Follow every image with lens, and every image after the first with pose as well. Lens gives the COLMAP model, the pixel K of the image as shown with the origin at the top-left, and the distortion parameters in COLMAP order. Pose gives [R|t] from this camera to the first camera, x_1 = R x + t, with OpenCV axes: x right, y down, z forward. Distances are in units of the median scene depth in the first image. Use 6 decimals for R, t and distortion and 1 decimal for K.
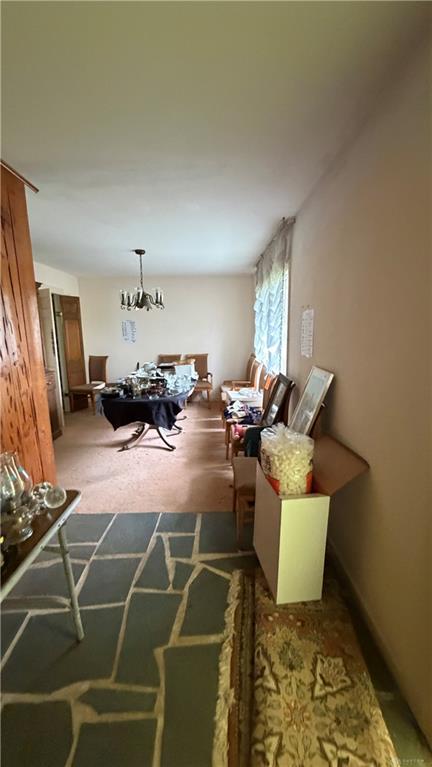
lens RADIAL K [[305.6, 0, 216.0], [0, 305.6, 383.5], [0, 0, 1]] dist [-0.000822, -0.000219]
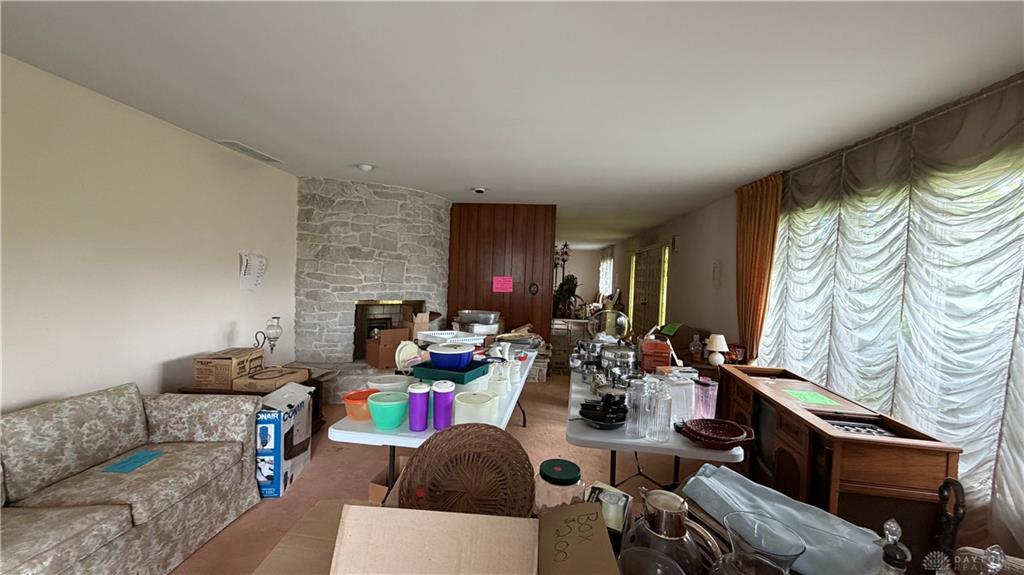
lens RADIAL K [[407.9, 0, 509.1], [0, 407.9, 287.1], [0, 0, 1]] dist [-0.000822, -0.000219]
pose [[0.995870, 0.055889, -0.071550, -0.365514], [-0.065561, 0.987852, -0.140888, 0.404233], [0.062807, 0.144997, 0.987437, -2.286963]]
